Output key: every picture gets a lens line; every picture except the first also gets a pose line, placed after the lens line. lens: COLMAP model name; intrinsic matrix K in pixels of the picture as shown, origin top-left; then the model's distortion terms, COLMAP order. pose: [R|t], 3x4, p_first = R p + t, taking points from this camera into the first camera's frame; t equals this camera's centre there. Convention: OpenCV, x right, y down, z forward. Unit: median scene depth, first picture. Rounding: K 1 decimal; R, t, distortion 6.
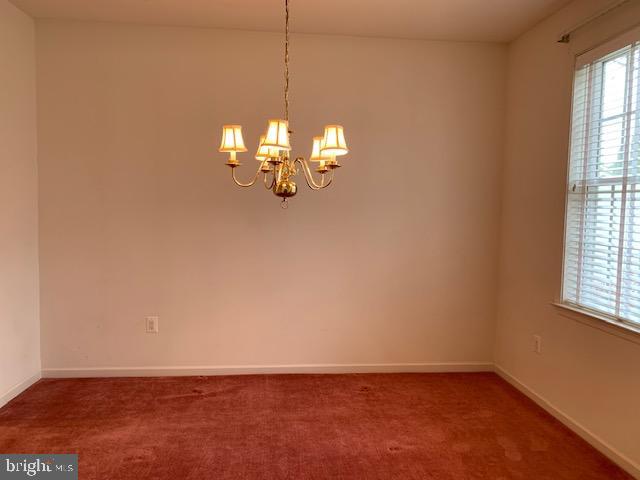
lens RADIAL K [[492.5, 0, 317.7], [0, 492.5, 243.6], [0, 0, 1]] dist [0.036439, -0.038312]
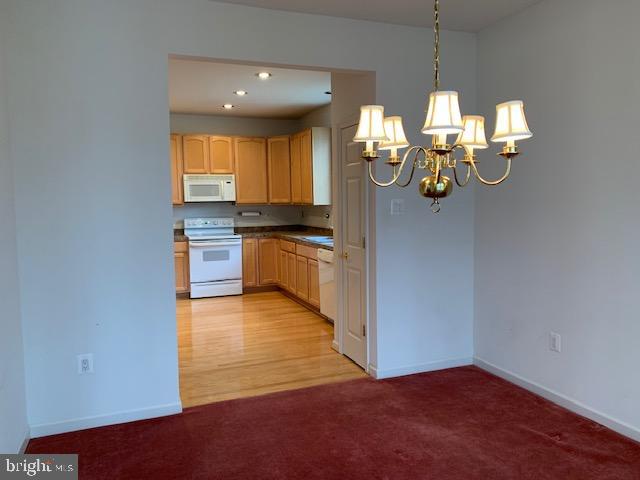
lens RADIAL K [[492.5, 0, 332.4], [0, 492.5, 242.3], [0, 0, 1]] dist [0.036439, -0.038312]
pose [[0.294891, 0.064185, -0.953373, 0.436199], [-0.054514, 0.997246, 0.050277, -0.039117], [0.953975, 0.037146, 0.297578, 0.439537]]
